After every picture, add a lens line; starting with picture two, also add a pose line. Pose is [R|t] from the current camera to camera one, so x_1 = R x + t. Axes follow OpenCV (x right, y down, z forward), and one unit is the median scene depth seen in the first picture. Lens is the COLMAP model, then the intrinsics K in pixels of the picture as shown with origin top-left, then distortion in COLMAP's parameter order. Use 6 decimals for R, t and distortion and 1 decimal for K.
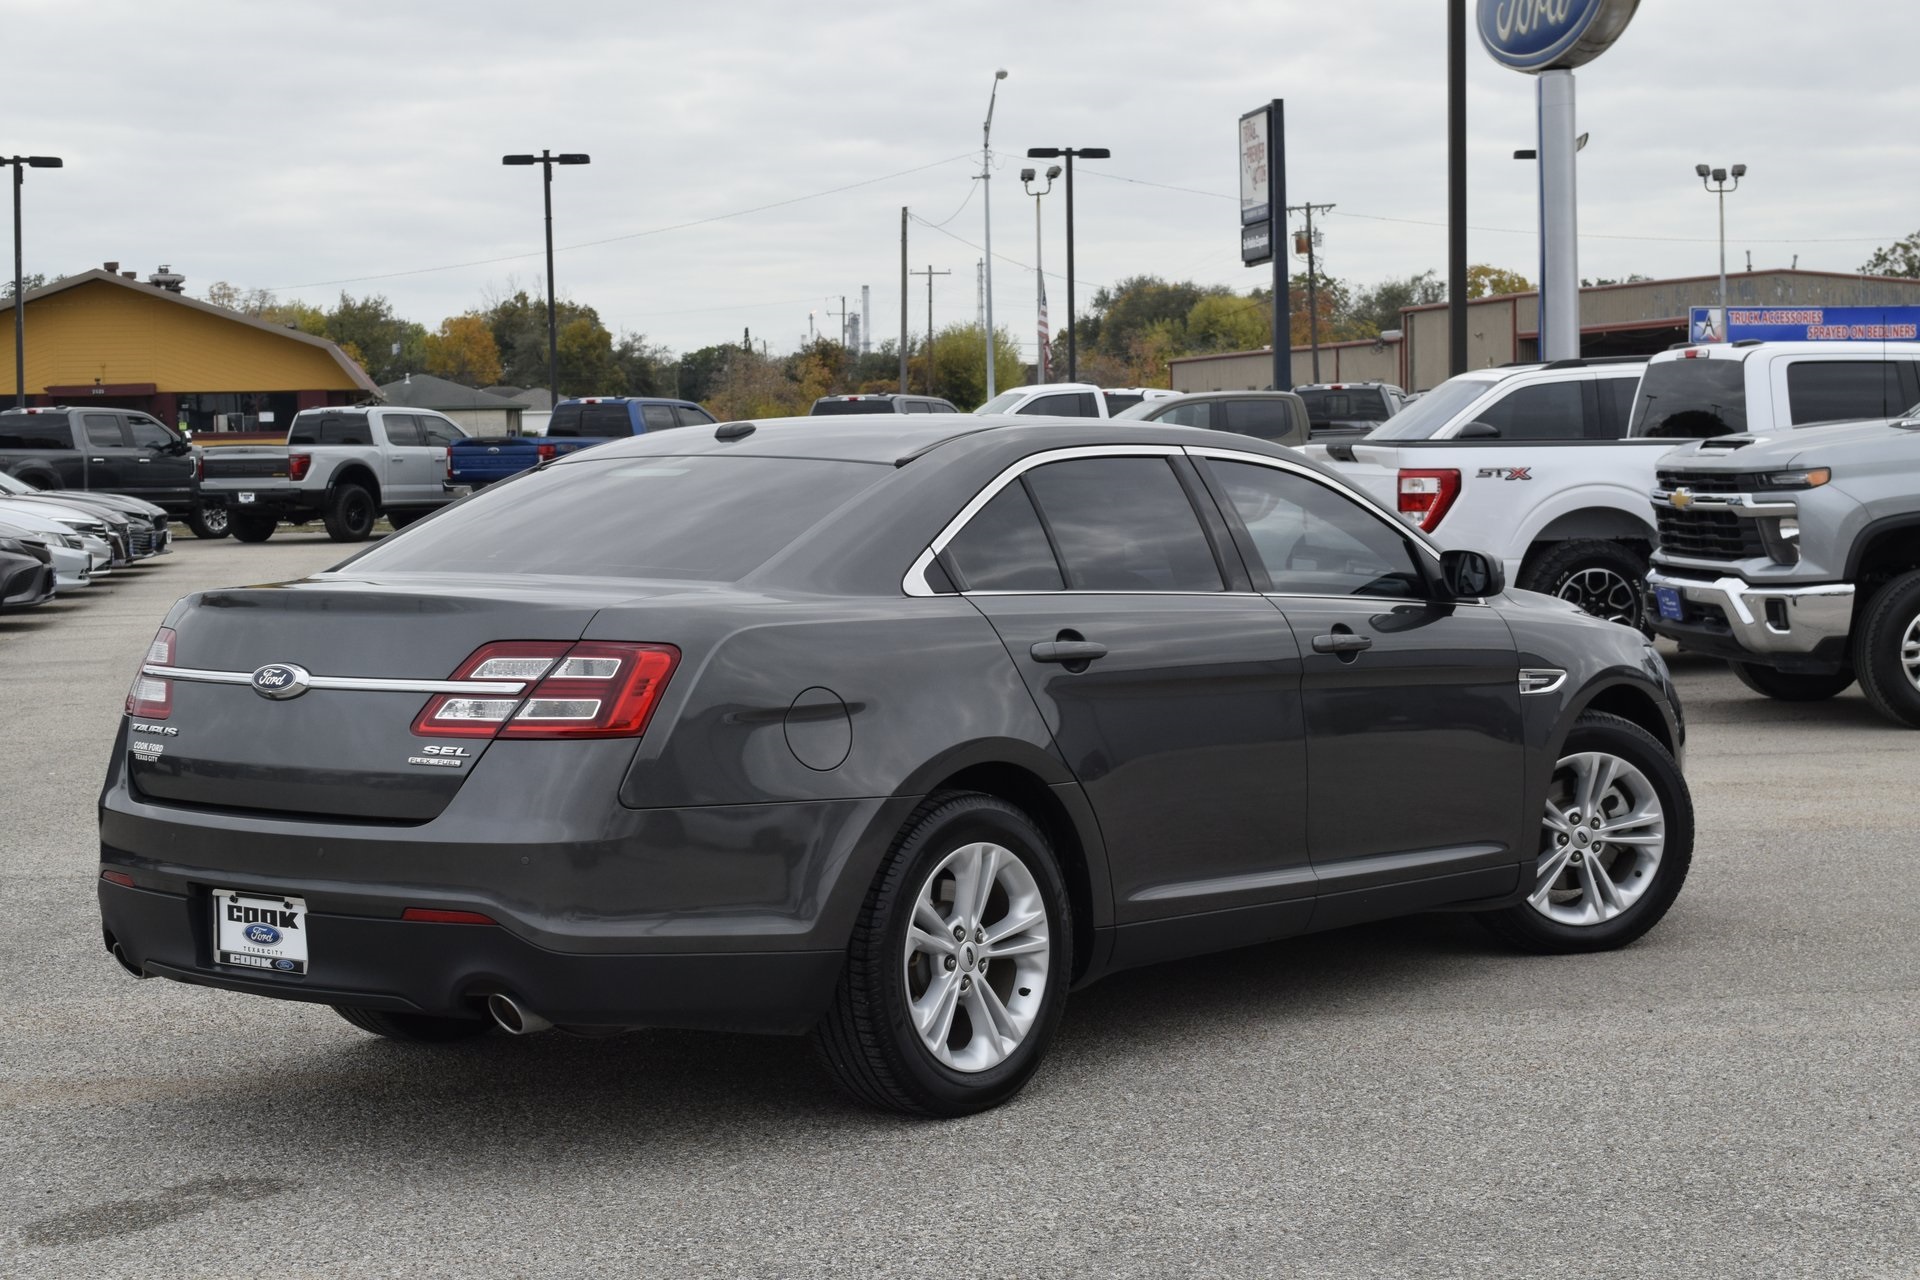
lens RADIAL K [[3200.5, 0, 958.7], [0, 3200.5, 631.3], [0, 0, 1]] dist [-0.034355, 0.000000]
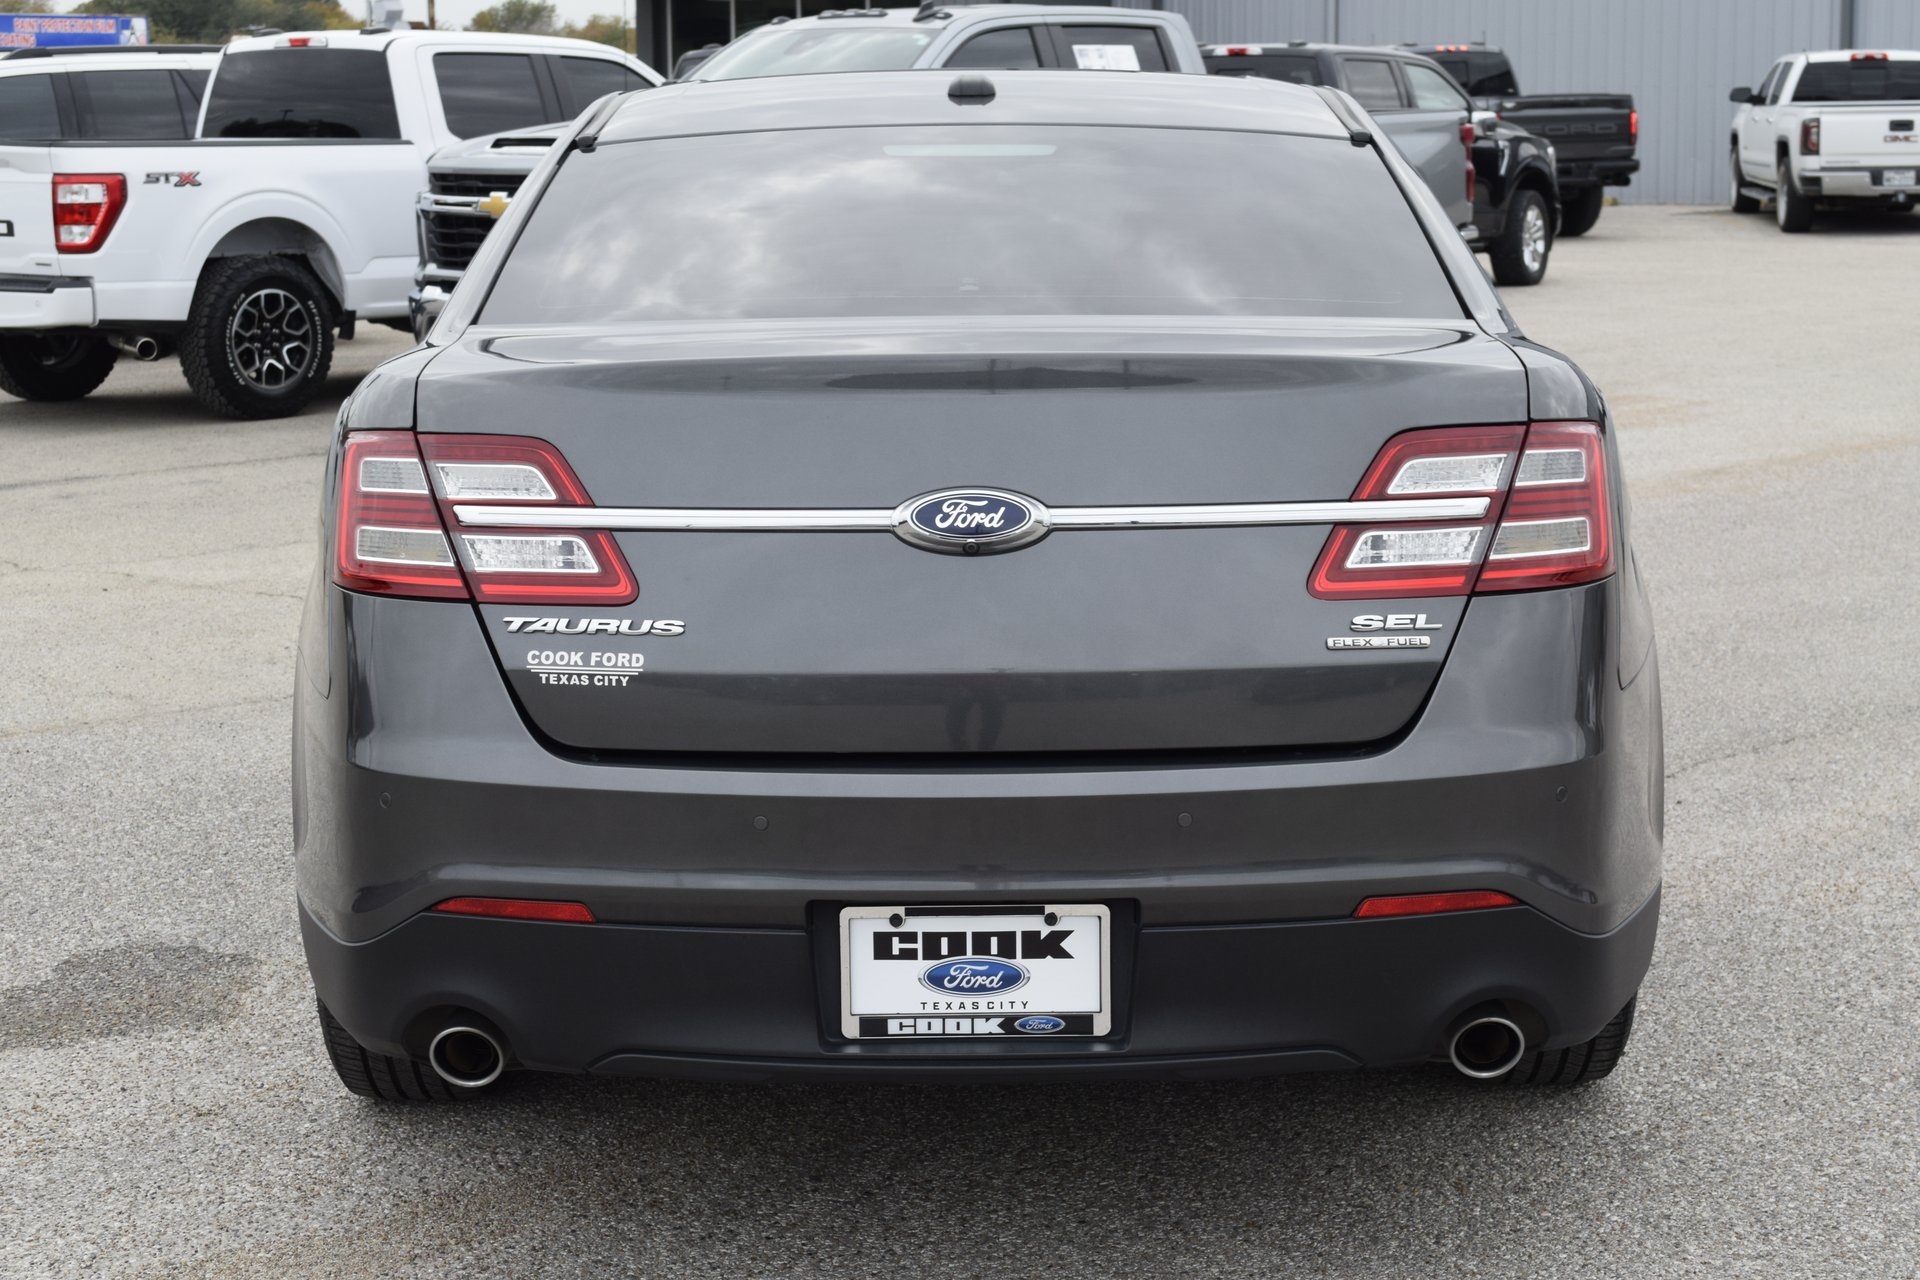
lens RADIAL K [[3200.5, 0, 962.0], [0, 3200.5, 640.0], [0, 0, 1]] dist [-0.034355, 0.000000]
pose [[0.779726, -0.088544, 0.619829, -0.558024], [0.032016, 0.994293, 0.101763, -0.020269], [-0.625302, -0.059503, 0.778111, 0.568170]]
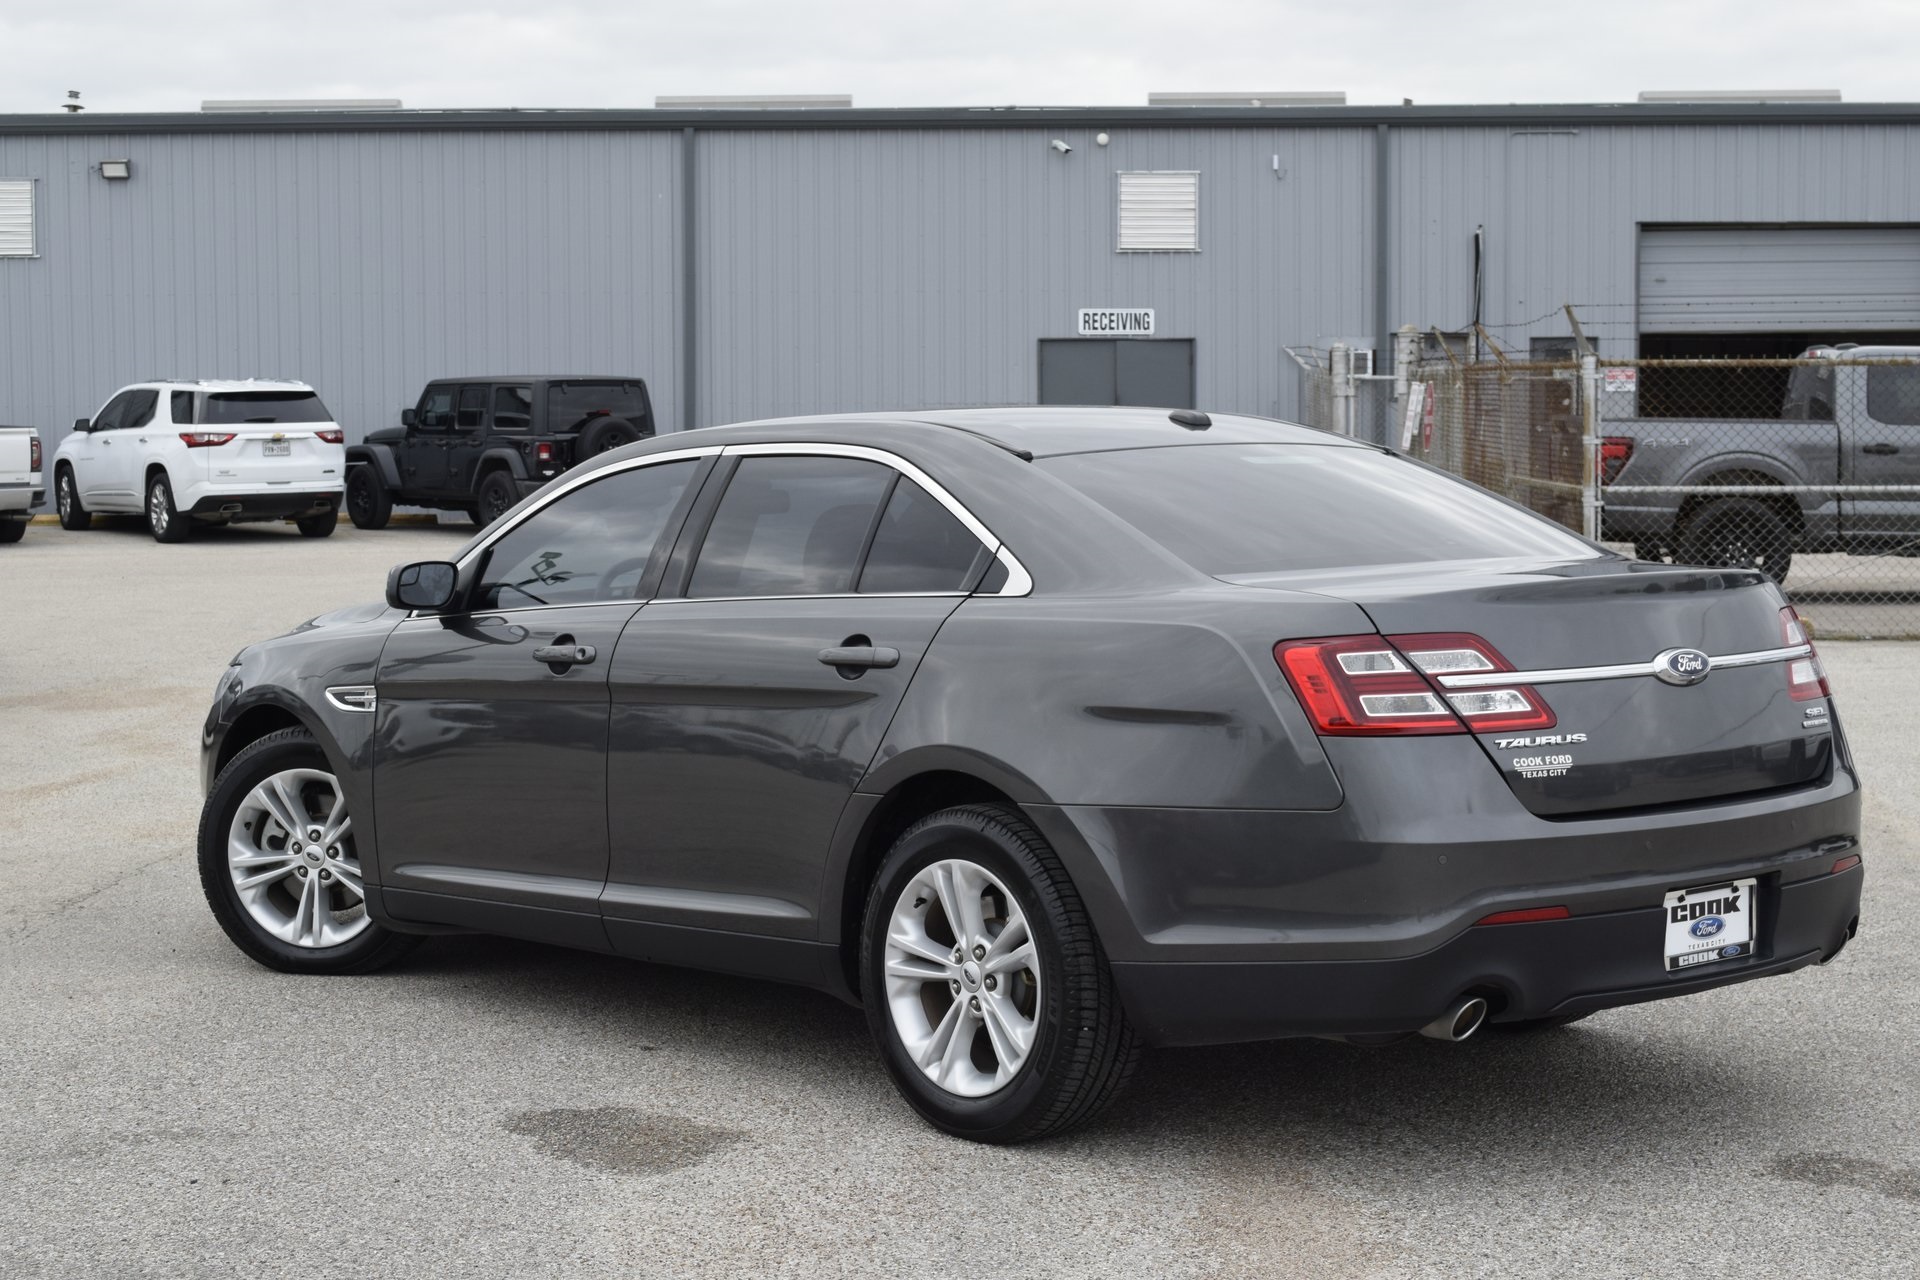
lens RADIAL K [[3200.5, 0, 959.8], [0, 3200.5, 648.5], [0, 0, 1]] dist [-0.034355, 0.000000]
pose [[0.171693, -0.049623, 0.983900, -1.202328], [0.064853, 0.997133, 0.038973, -0.041899], [-0.983013, 0.057118, 0.174419, 1.044742]]
